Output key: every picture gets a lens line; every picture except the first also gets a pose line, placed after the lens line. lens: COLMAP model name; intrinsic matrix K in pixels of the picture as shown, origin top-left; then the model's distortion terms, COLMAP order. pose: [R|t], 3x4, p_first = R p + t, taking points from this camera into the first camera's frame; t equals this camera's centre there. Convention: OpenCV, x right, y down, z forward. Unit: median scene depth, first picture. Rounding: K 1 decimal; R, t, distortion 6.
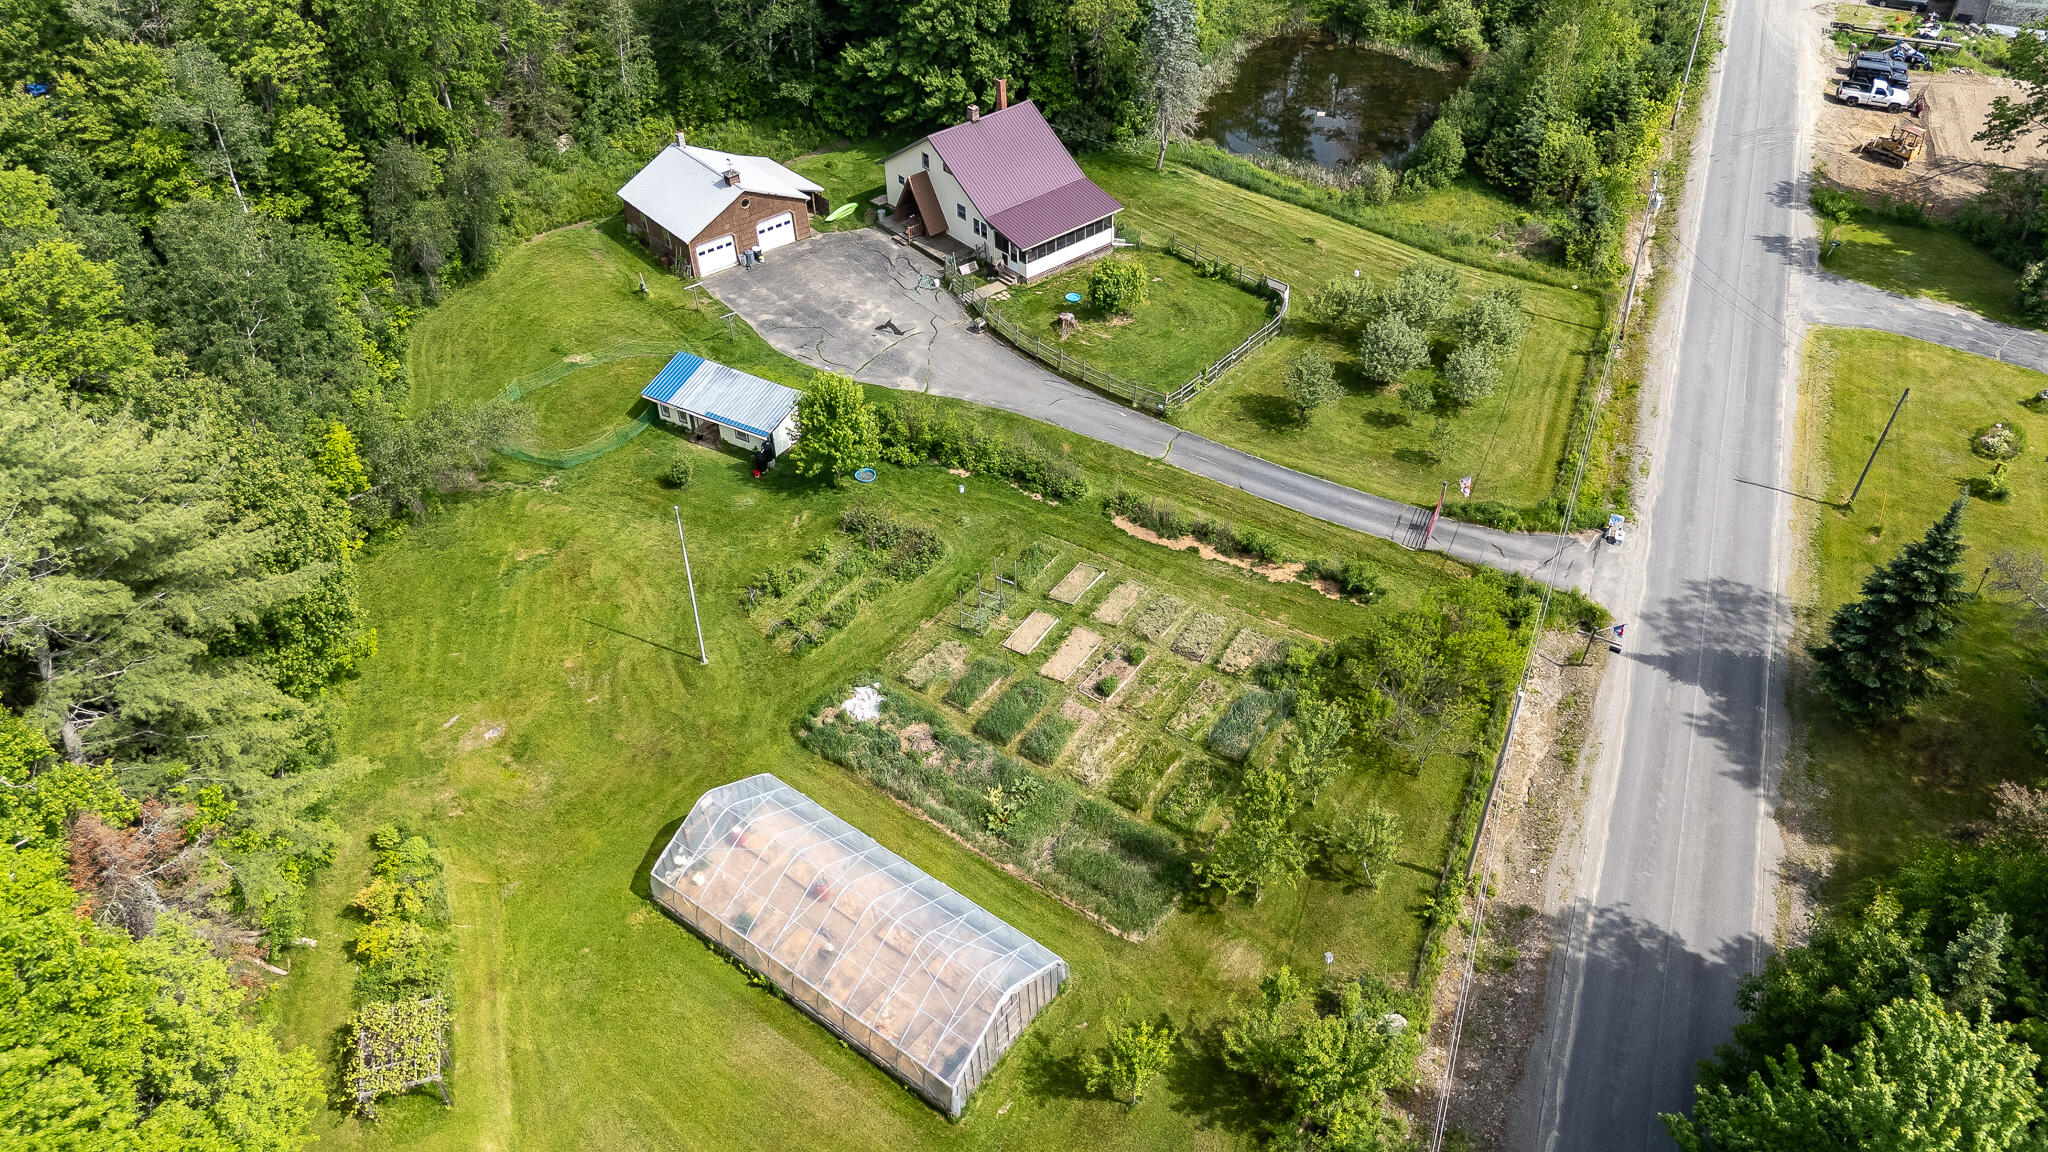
lens RADIAL K [[1528.9, 0, 1024.0], [0, 1528.9, 576.0], [0, 0, 1]] dist [0.032298, 0.000471]
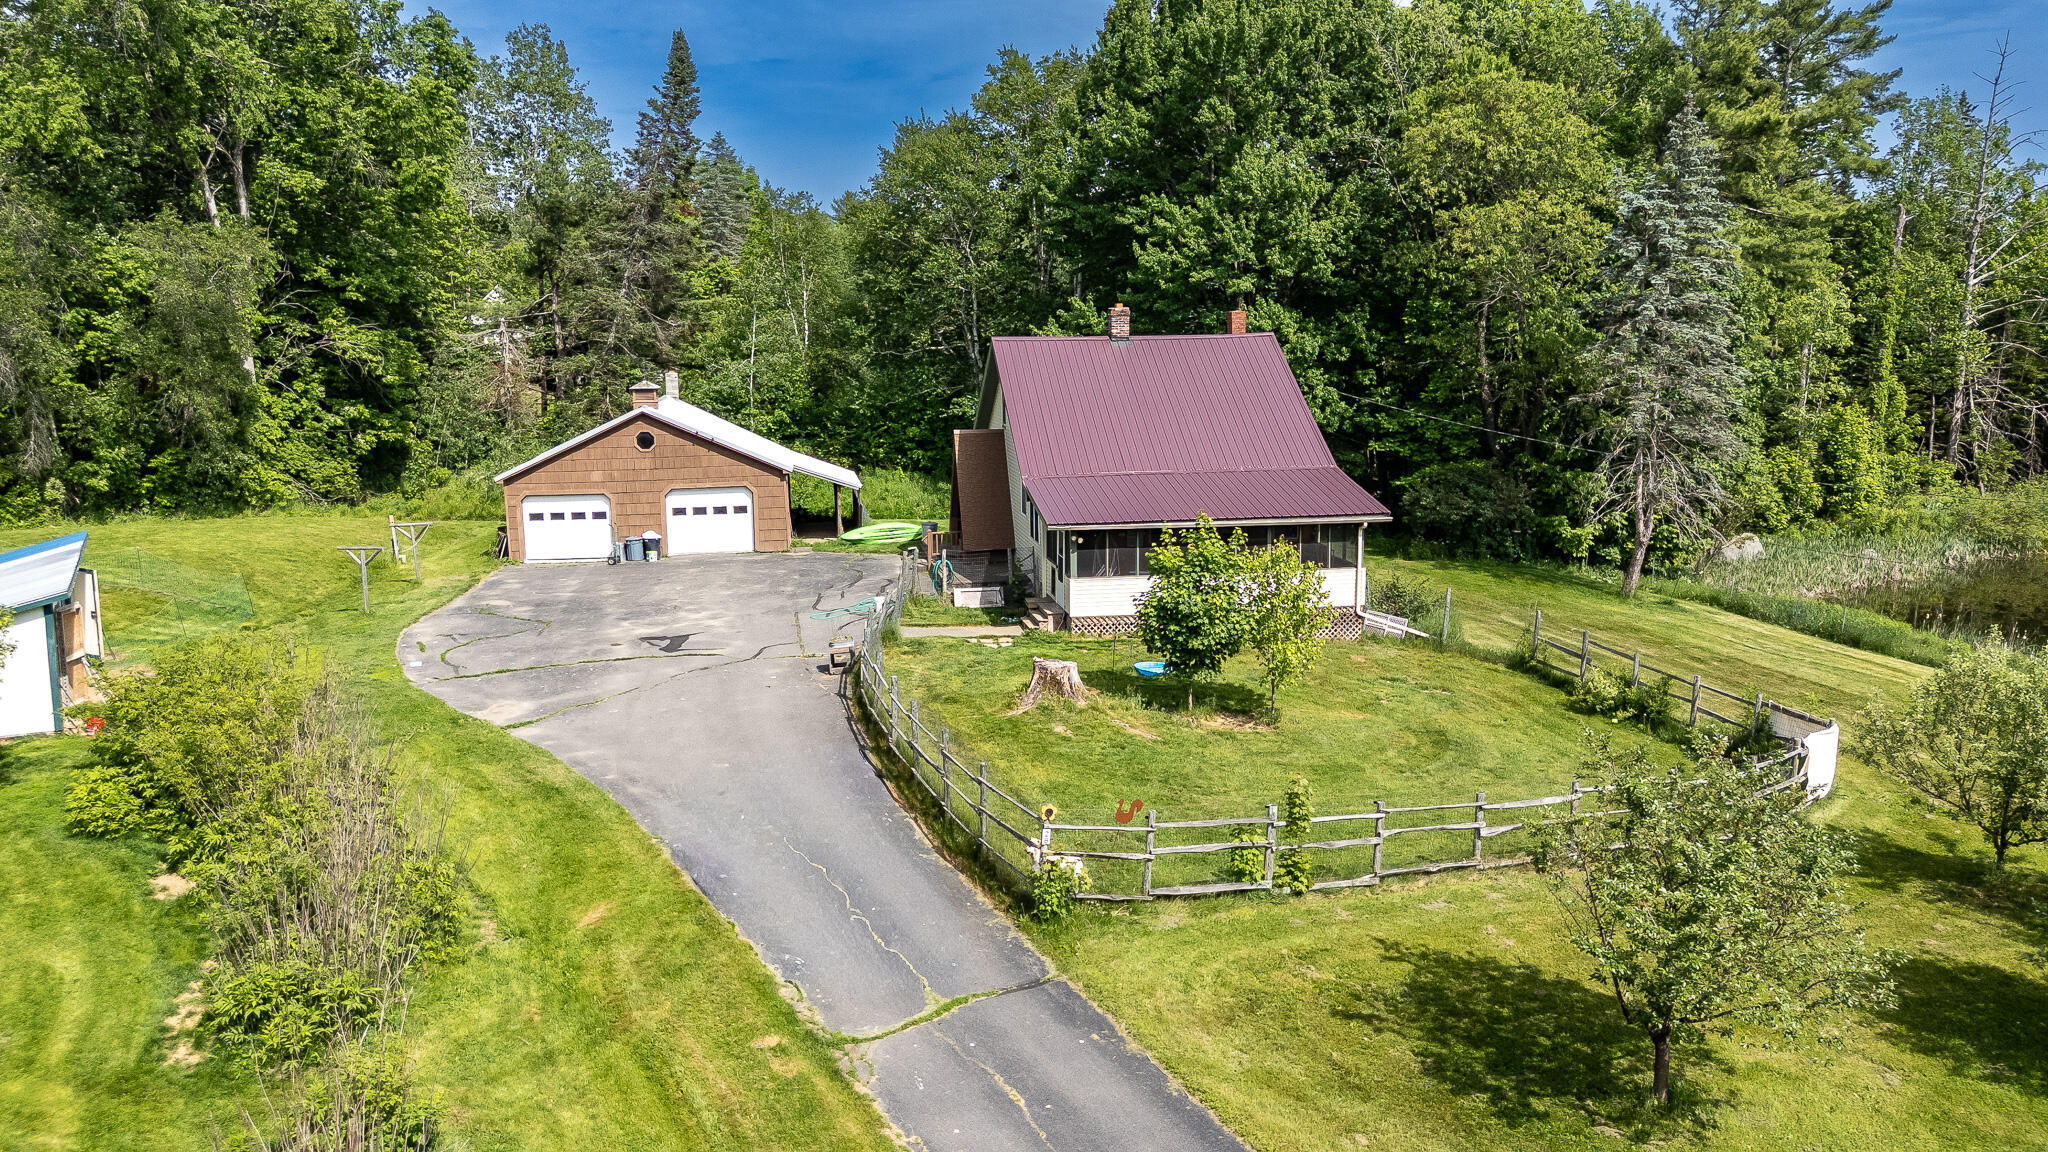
lens RADIAL K [[1528.9, 0, 1024.0], [0, 1528.9, 576.0], [0, 0, 1]] dist [0.032298, 0.000471]
pose [[0.860653, 0.098869, -0.499501, 0.161146], [-0.331957, 0.852792, -0.403175, -0.040428], [0.386109, 0.512806, 0.766779, 0.619268]]
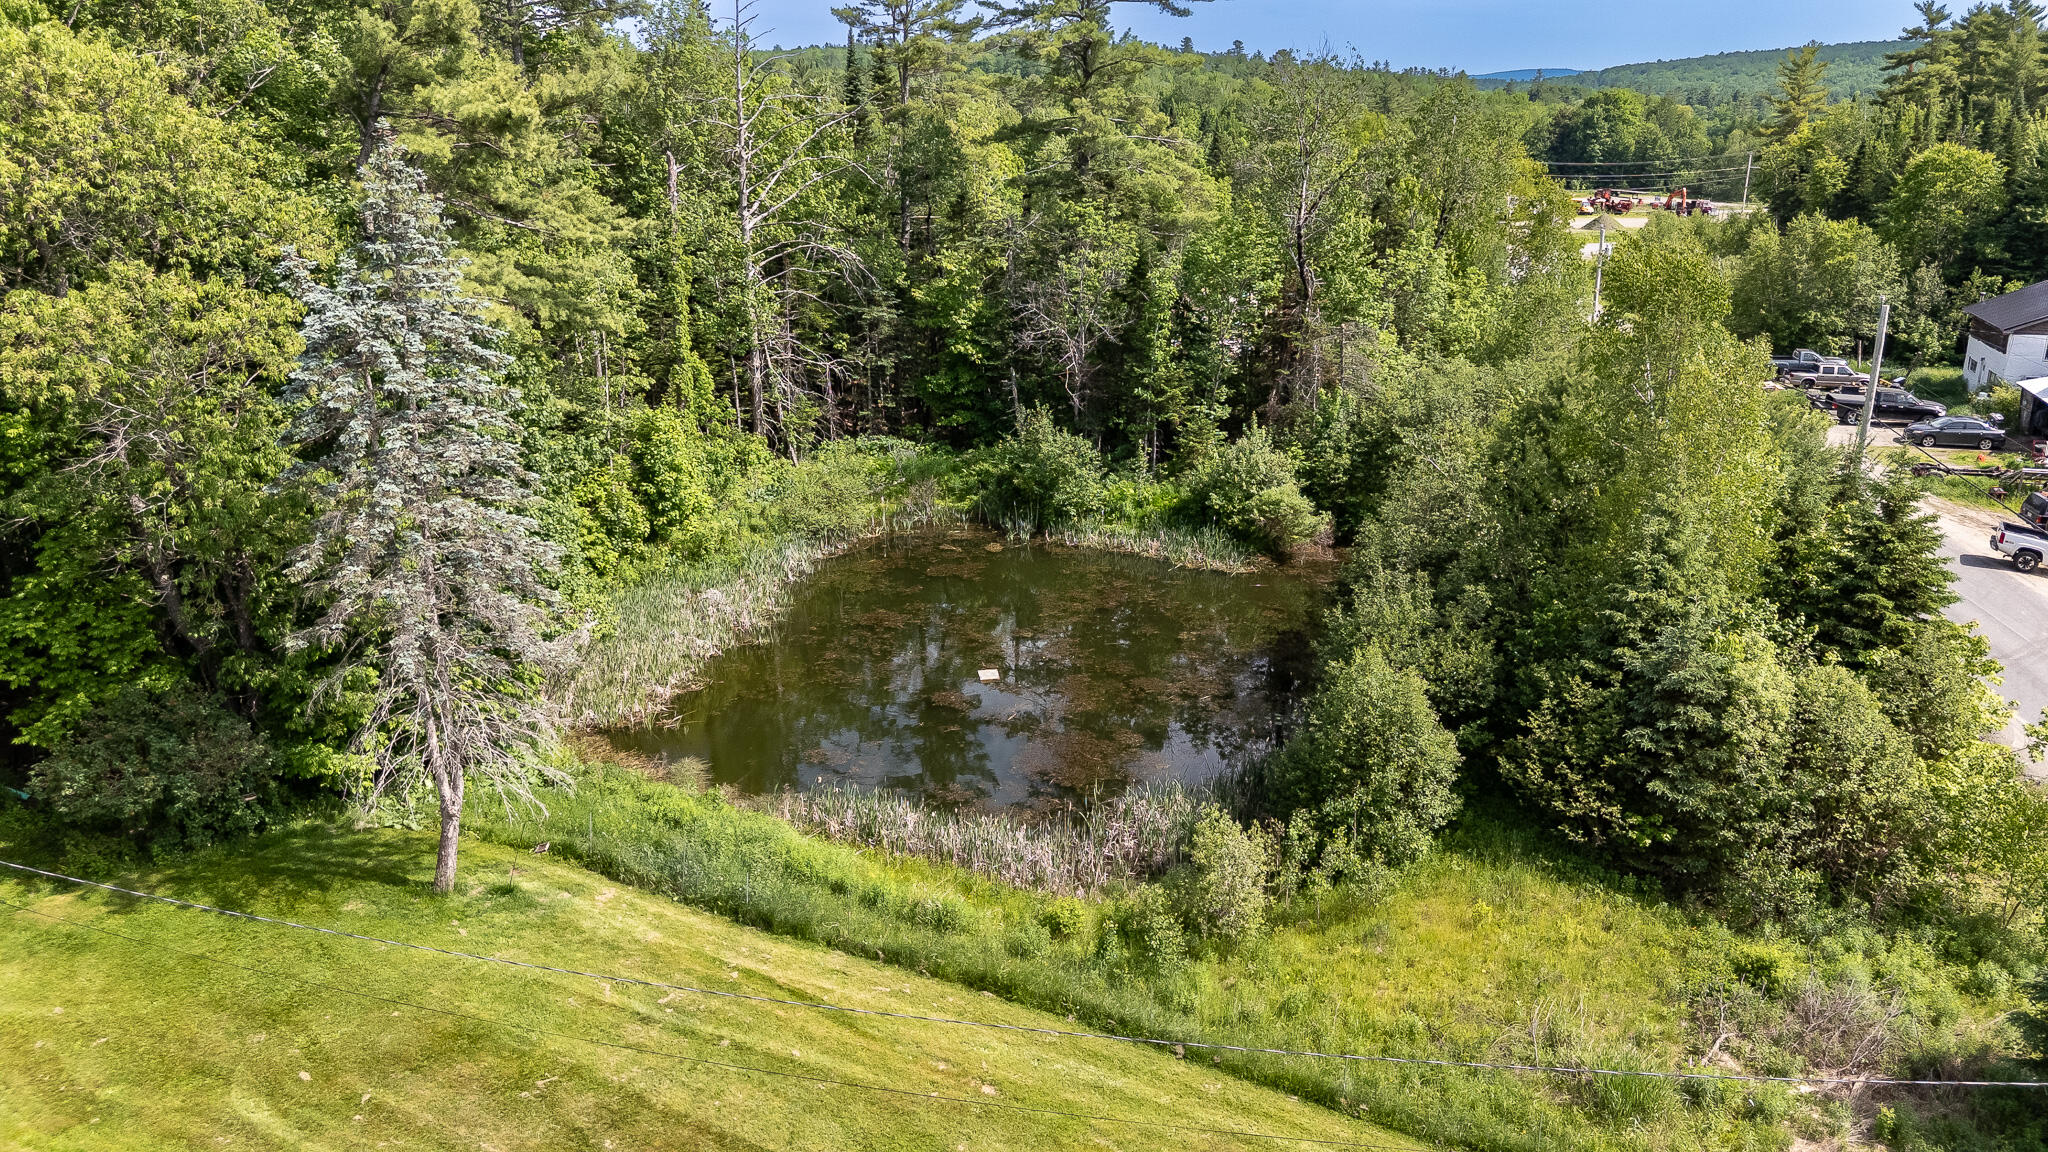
lens RADIAL K [[1528.9, 0, 1024.0], [0, 1528.9, 576.0], [0, 0, 1]] dist [0.032298, 0.000471]
pose [[0.976822, -0.056259, 0.206528, 0.140082], [0.129933, 0.922594, -0.363232, -0.207461], [-0.170106, 0.381648, 0.908520, 0.725251]]
